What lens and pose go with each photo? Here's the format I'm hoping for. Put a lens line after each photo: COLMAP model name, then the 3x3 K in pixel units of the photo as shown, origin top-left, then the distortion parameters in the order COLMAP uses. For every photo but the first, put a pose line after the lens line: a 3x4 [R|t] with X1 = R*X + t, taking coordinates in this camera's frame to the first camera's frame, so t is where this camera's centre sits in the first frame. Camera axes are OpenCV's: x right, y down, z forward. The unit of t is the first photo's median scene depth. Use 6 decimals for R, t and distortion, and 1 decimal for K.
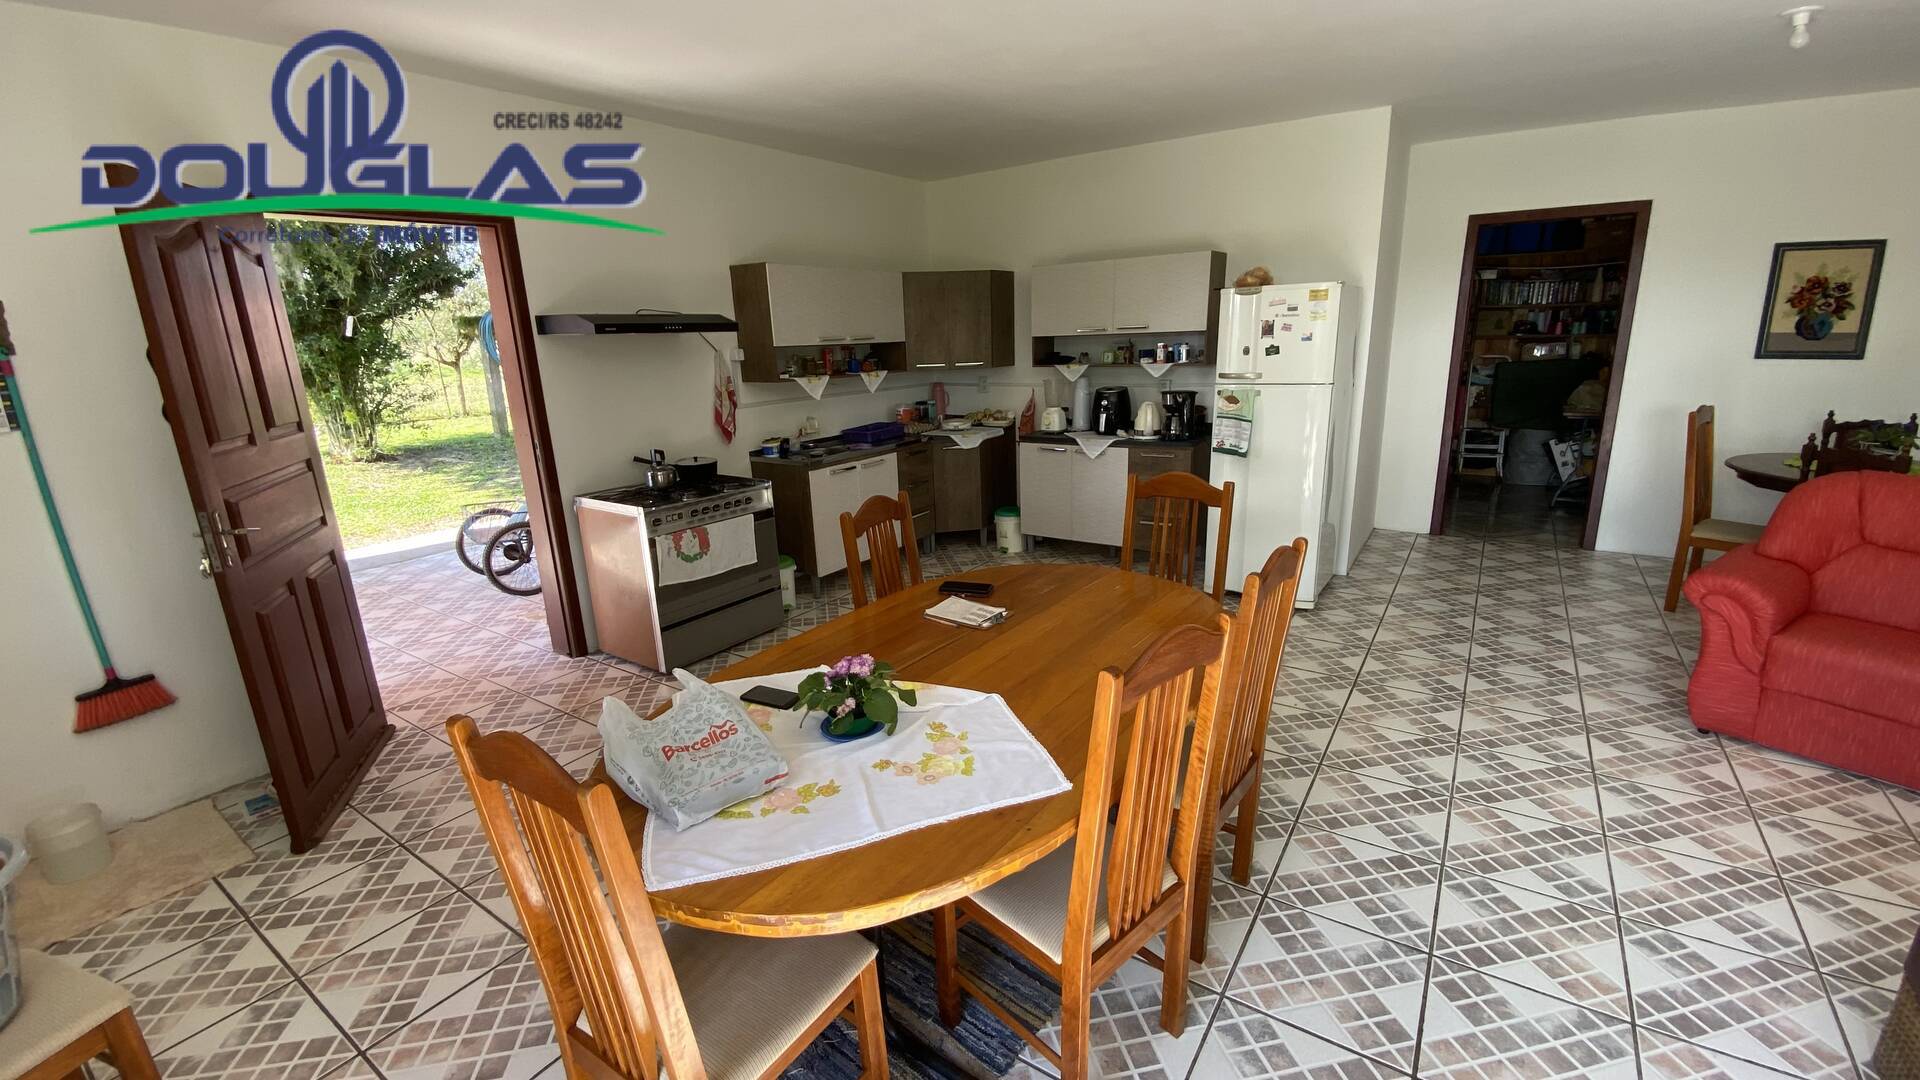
lens RADIAL K [[792.0, 0, 951.1], [0, 792.0, 544.1], [0, 0, 1]] dist [0.019007, -0.019475]
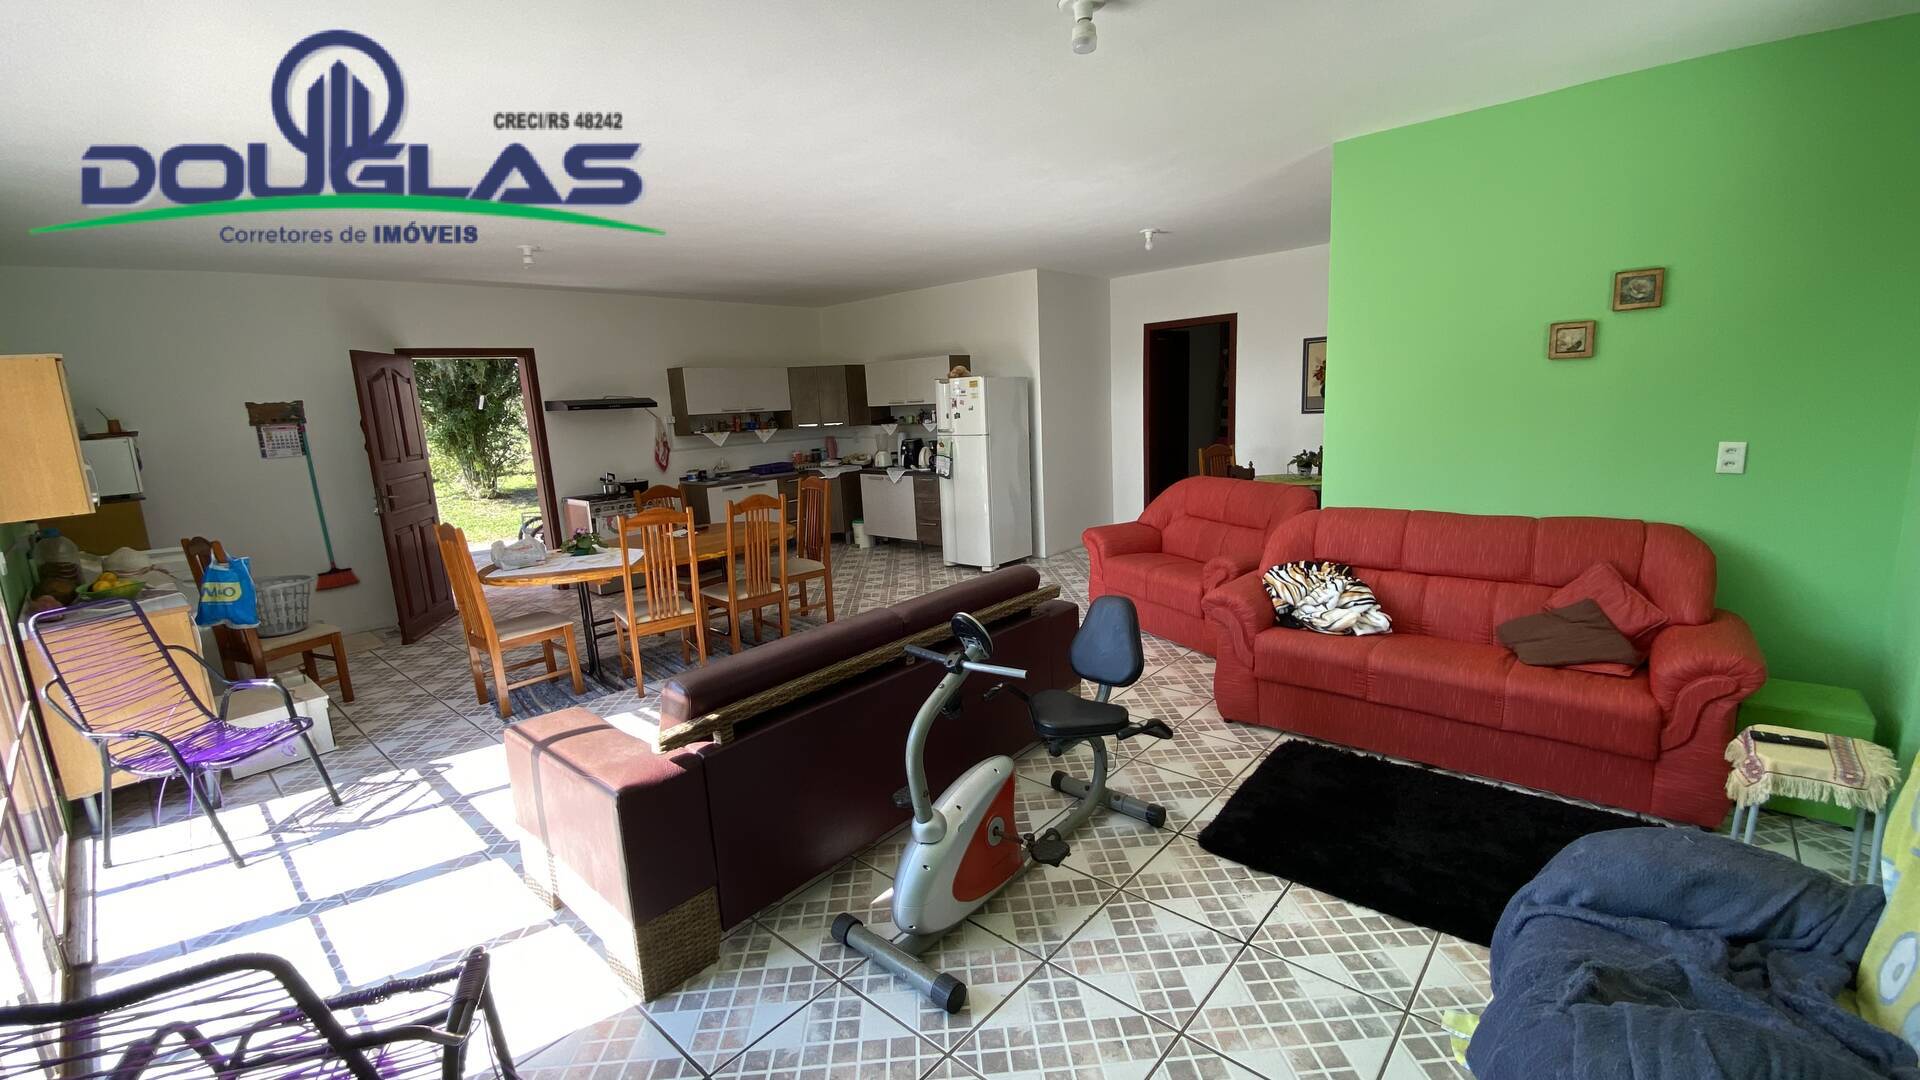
lens RADIAL K [[792.0, 0, 948.2], [0, 792.0, 541.8], [0, 0, 1]] dist [0.019007, -0.019475]
pose [[0.990798, 0.009008, -0.135047, 0.522511], [-0.019384, 0.996941, -0.075713, 0.129289], [0.133952, 0.077634, 0.987942, -0.541182]]
